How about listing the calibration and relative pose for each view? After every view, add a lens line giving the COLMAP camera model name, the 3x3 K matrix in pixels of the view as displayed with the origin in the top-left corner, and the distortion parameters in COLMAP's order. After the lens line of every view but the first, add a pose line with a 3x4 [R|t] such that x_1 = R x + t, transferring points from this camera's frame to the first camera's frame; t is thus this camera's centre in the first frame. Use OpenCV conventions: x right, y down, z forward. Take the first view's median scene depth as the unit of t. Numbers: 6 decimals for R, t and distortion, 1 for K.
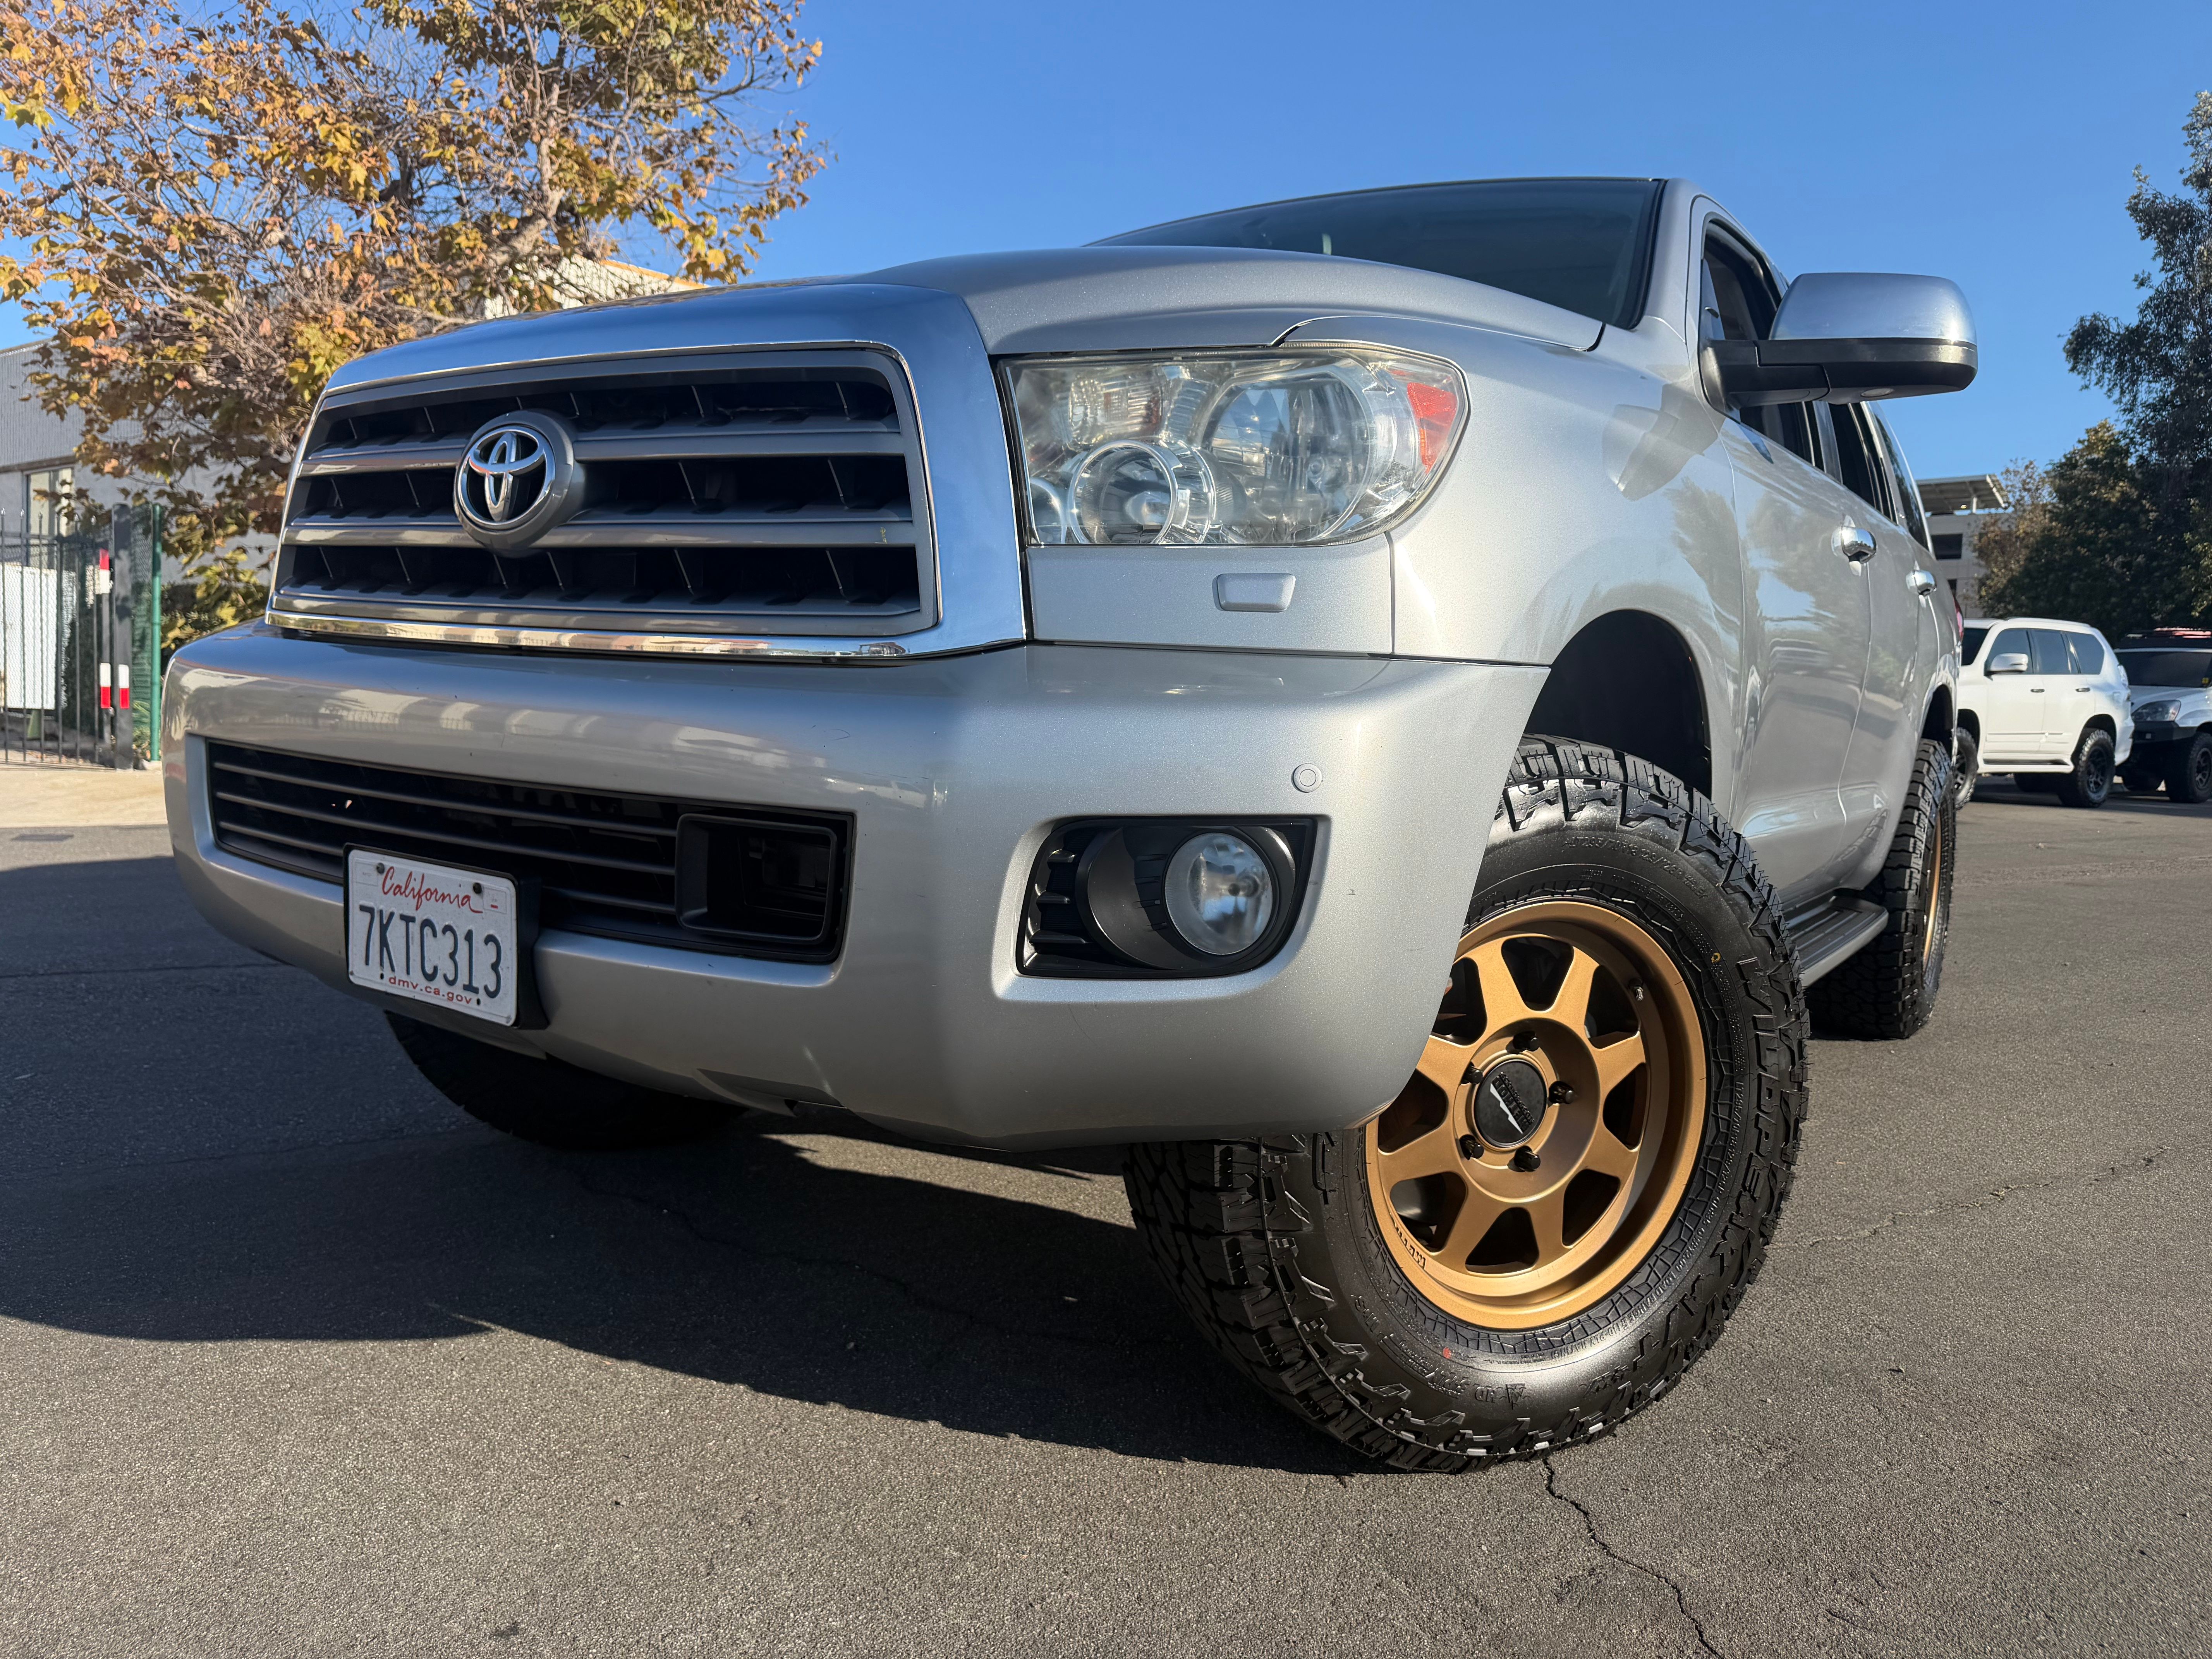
lens RADIAL K [[1552.9, 0, 1106.2], [0, 1552.9, 836.2], [0, 0, 1]] dist [-0.008348, -0.000327]
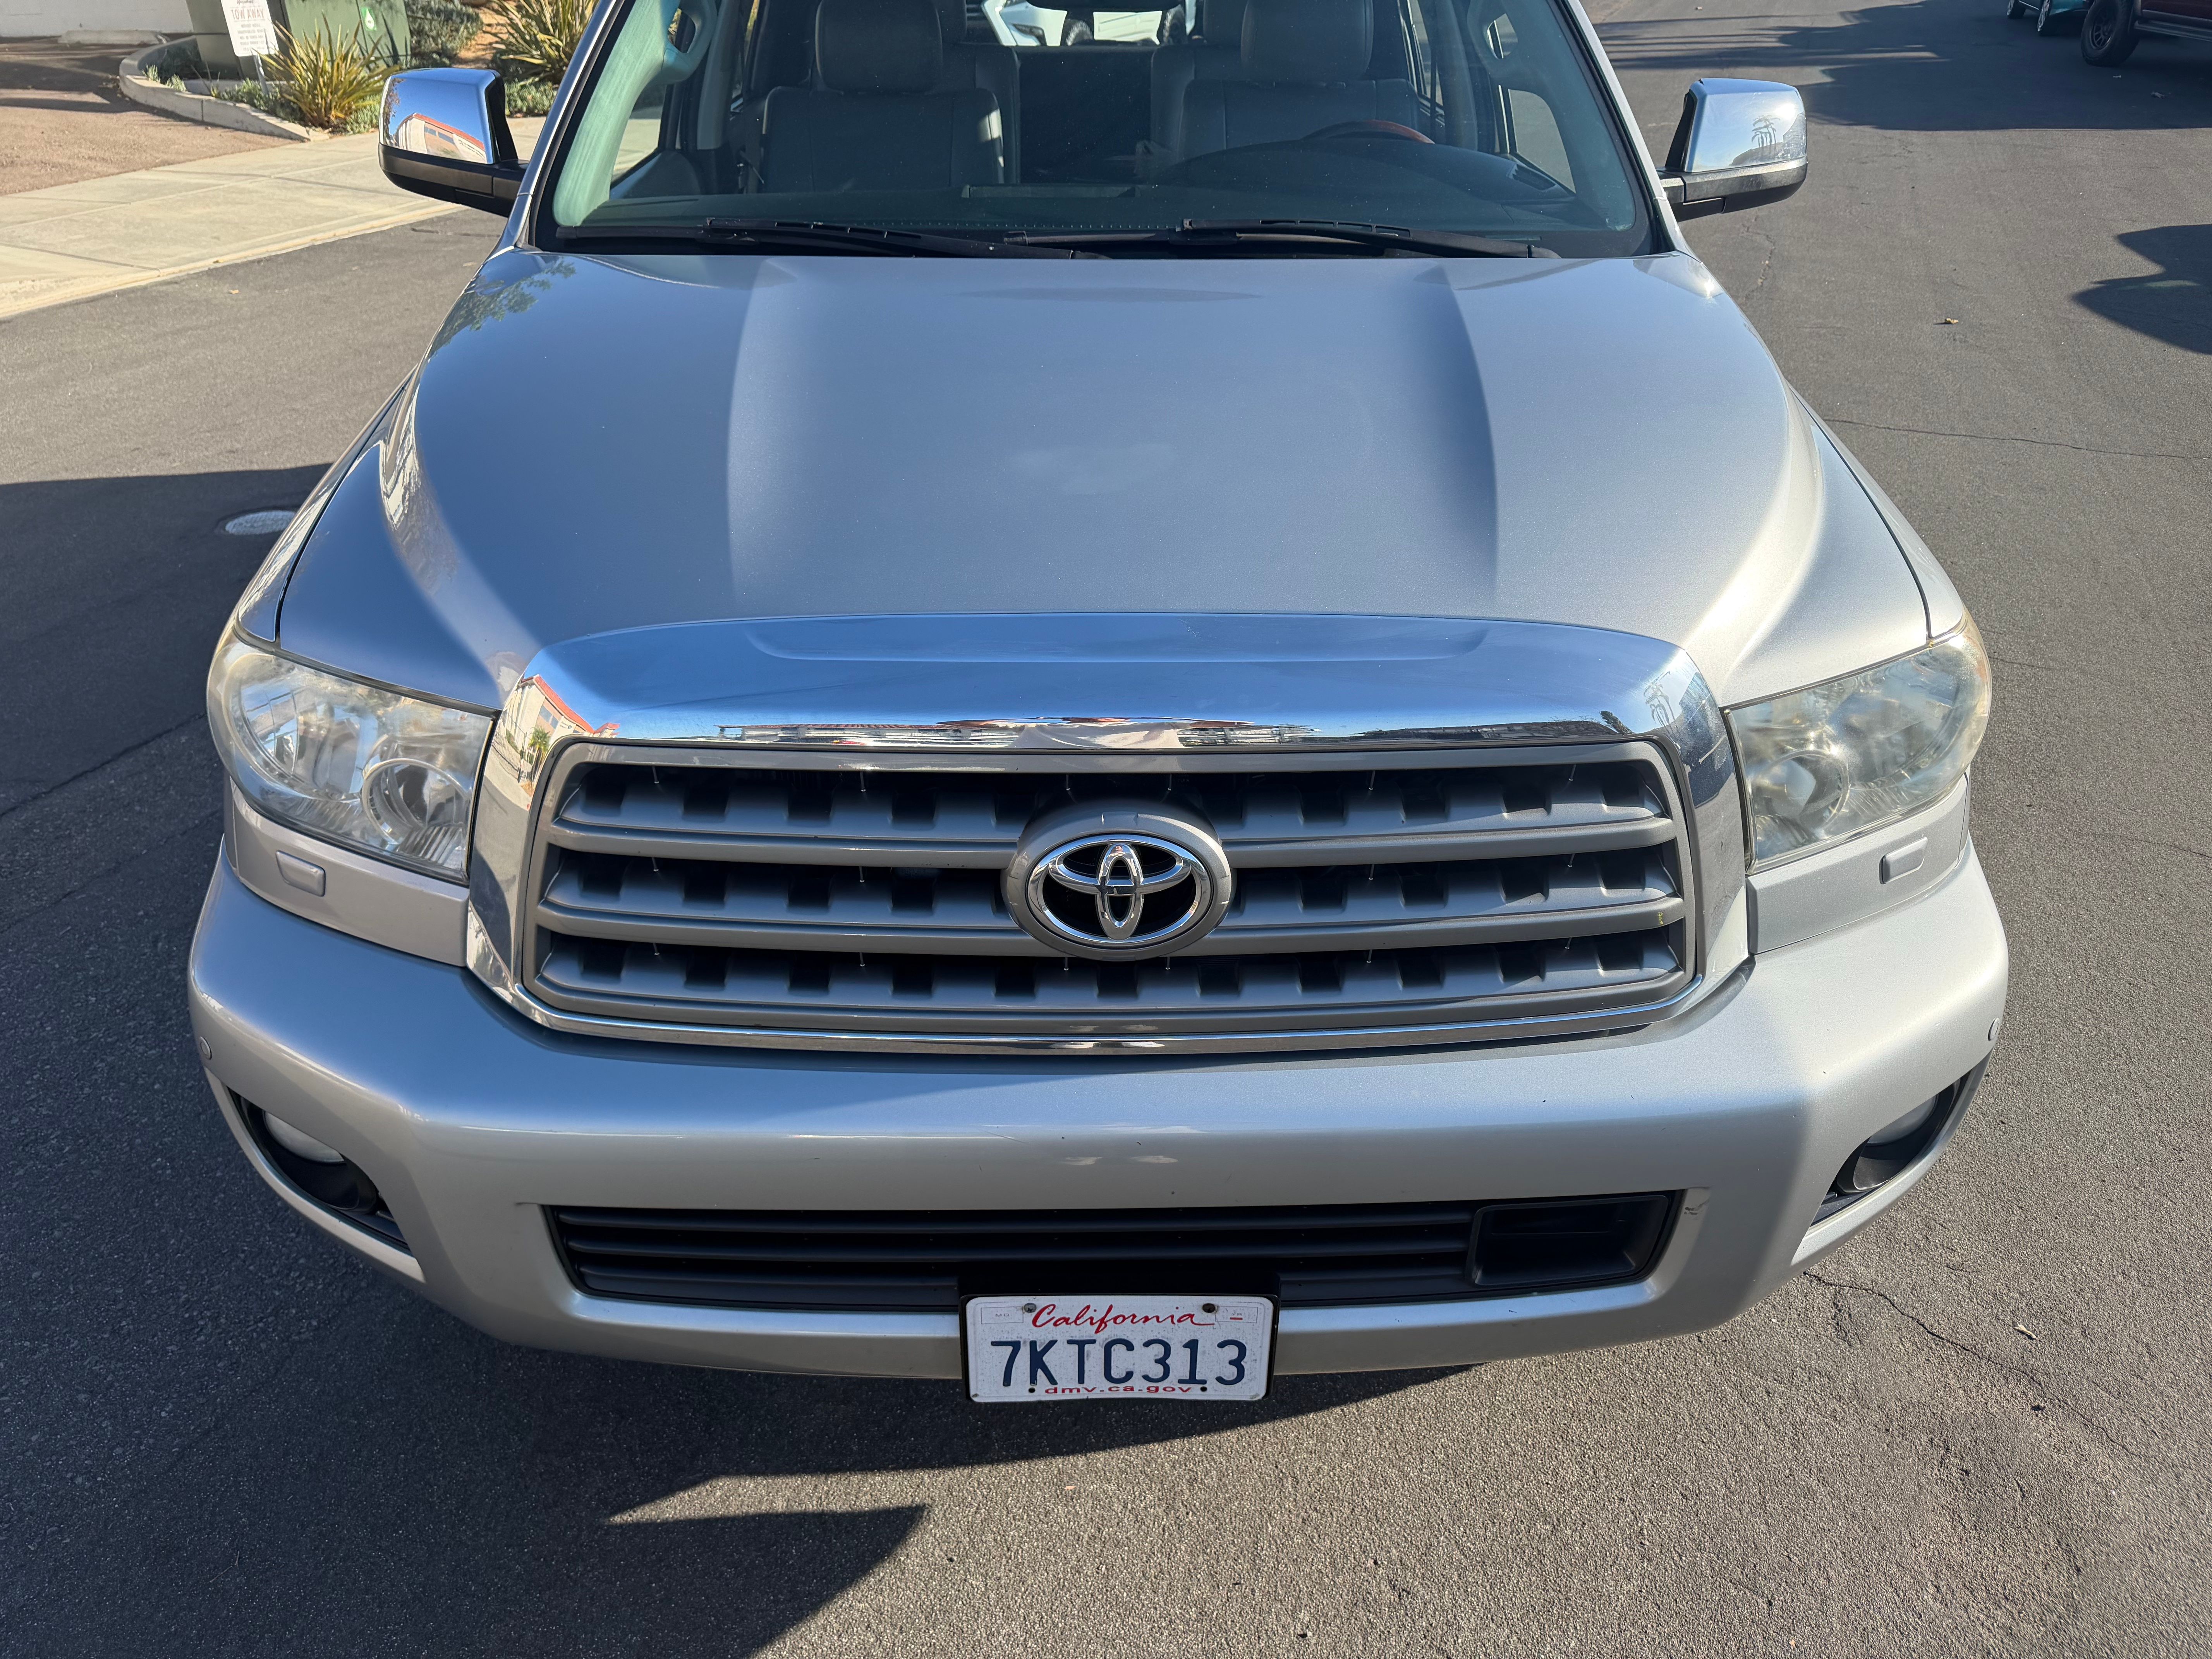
lens RADIAL K [[1562.7, 0, 1117.5], [0, 1562.7, 831.6], [0, 0, 1]] dist [0.000241, -0.007560]
pose [[0.819906, -0.321007, 0.474033, -0.125720], [0.082894, 0.885851, 0.456505, -0.103791], [-0.566464, -0.334997, 0.752924, 0.062283]]
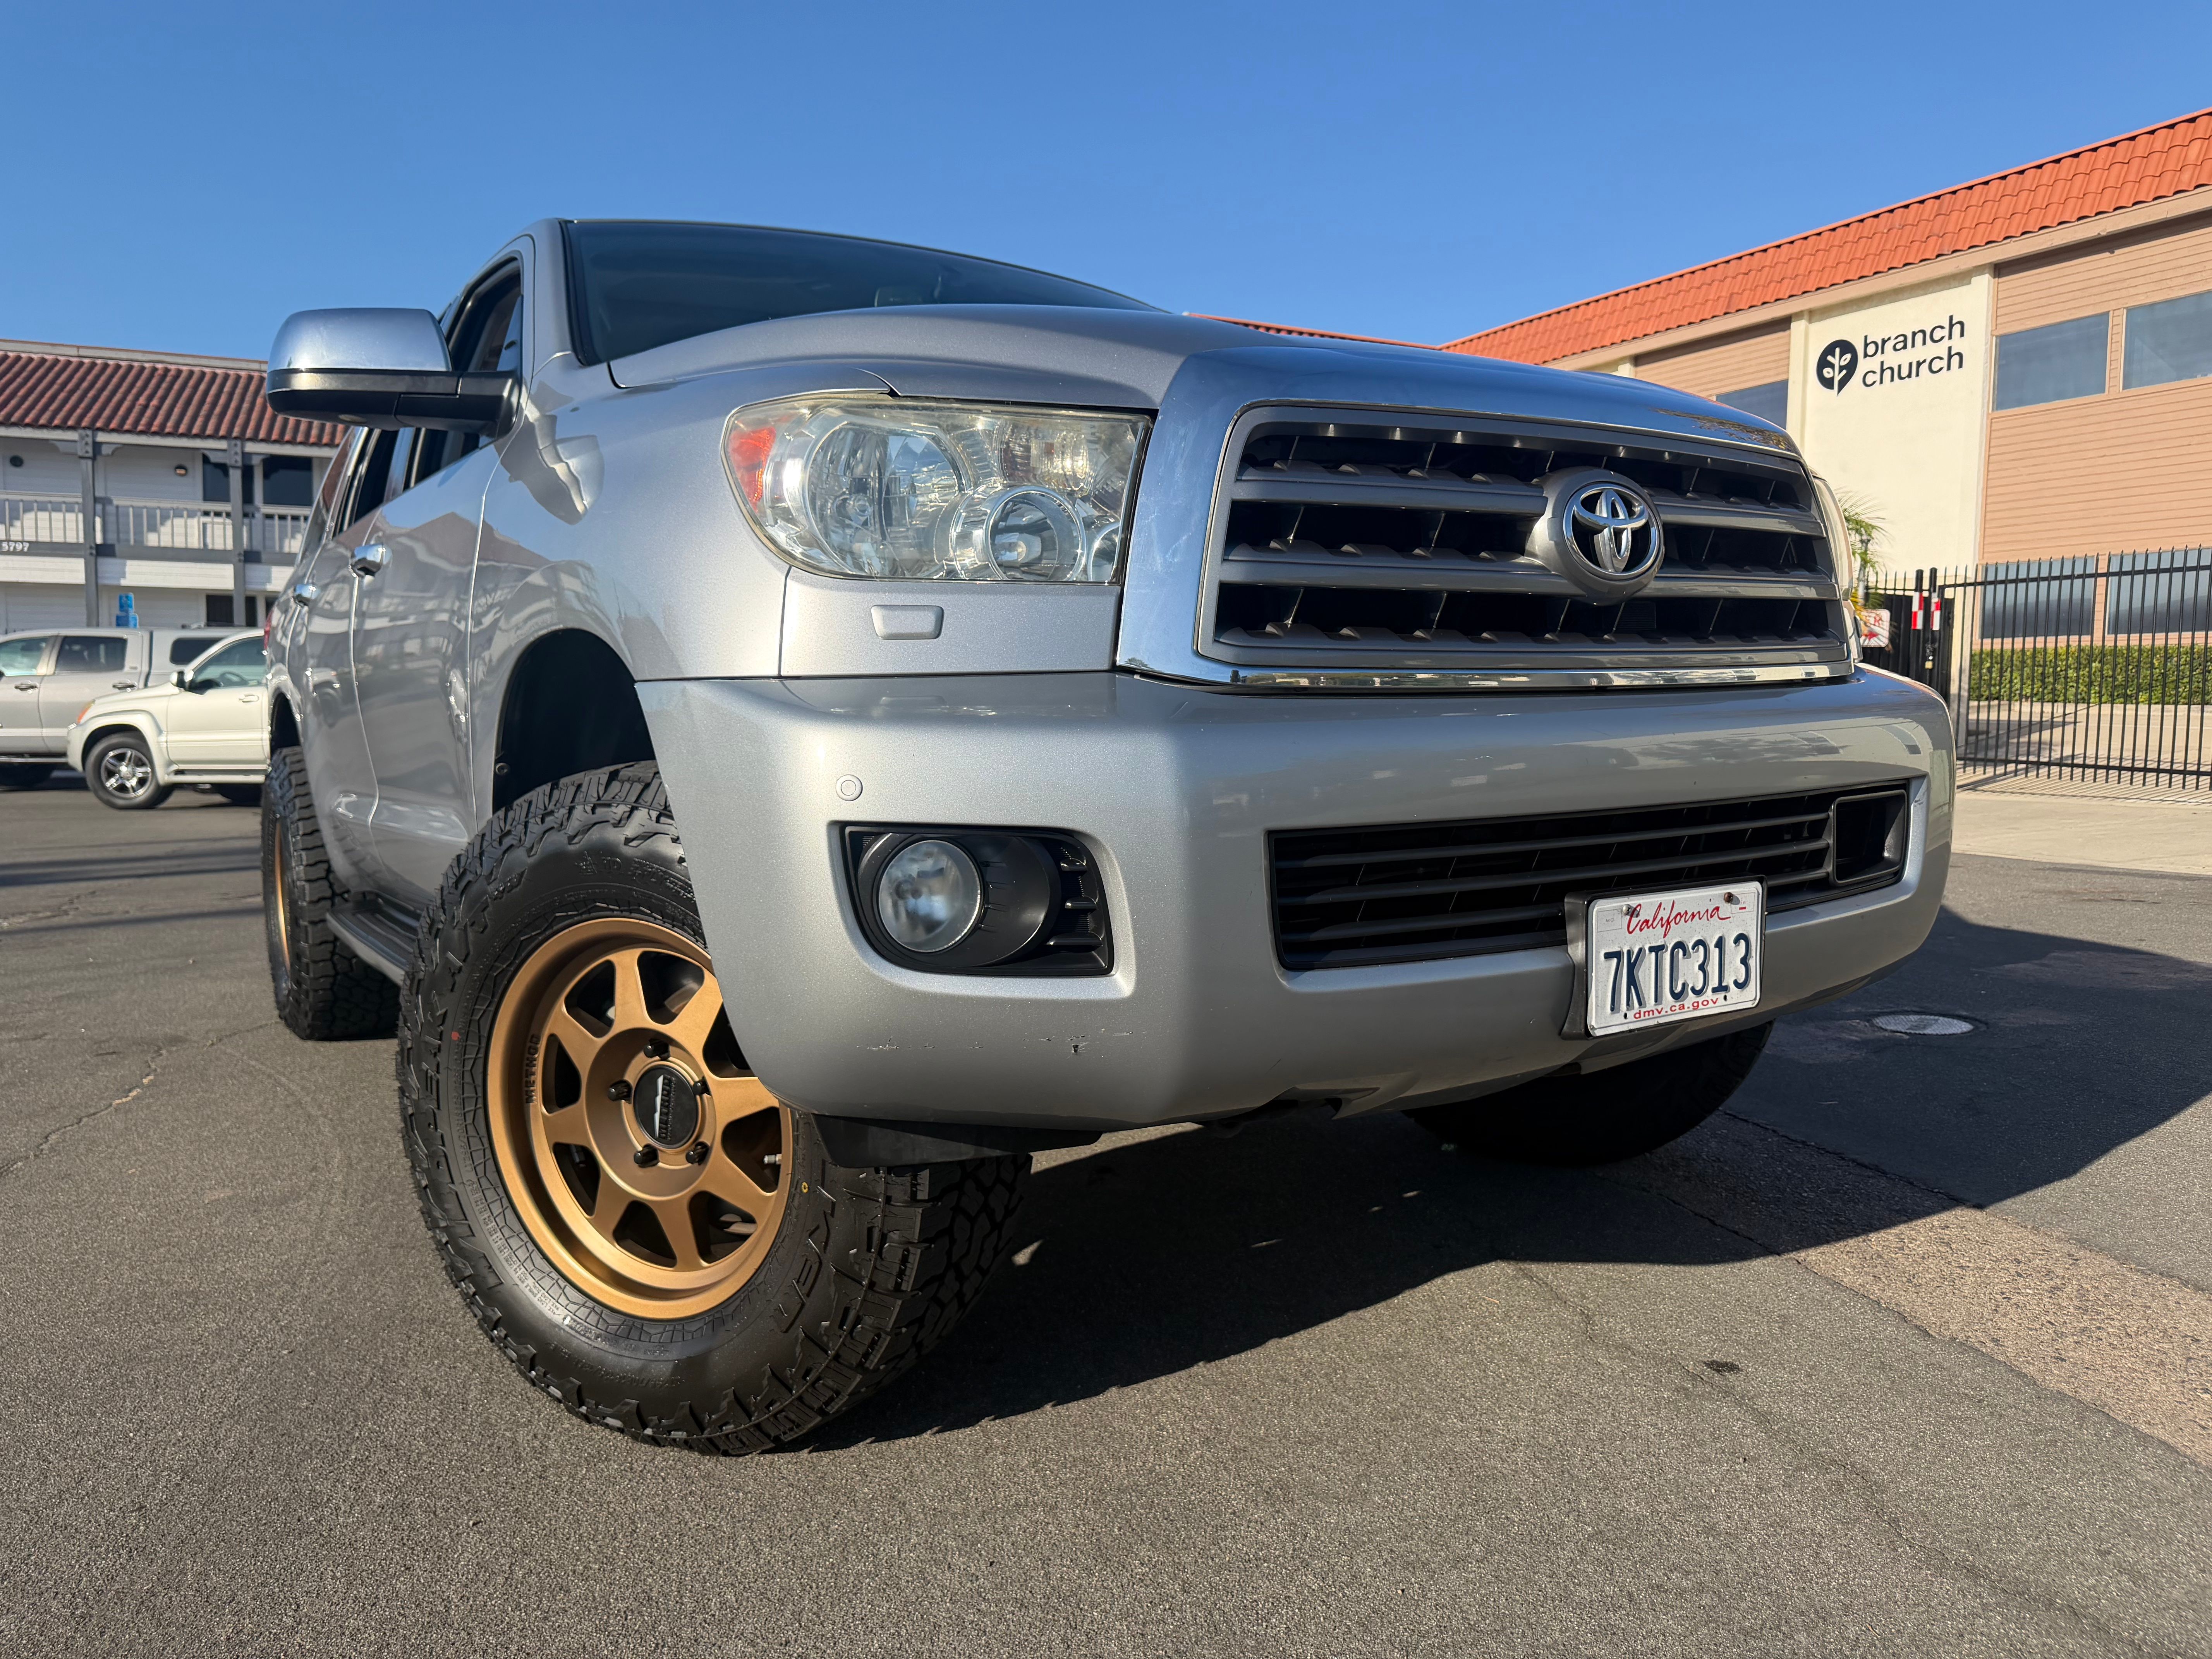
lens RADIAL K [[1565.6, 0, 1094.5], [0, 1565.6, 833.3], [0, 0, 1]] dist [-0.001229, -0.006634]
pose [[0.404268, -0.129861, 0.905375, -0.250504], [0.136058, 0.987394, 0.080873, -0.026006], [-0.904464, 0.090489, 0.416841, 0.144768]]
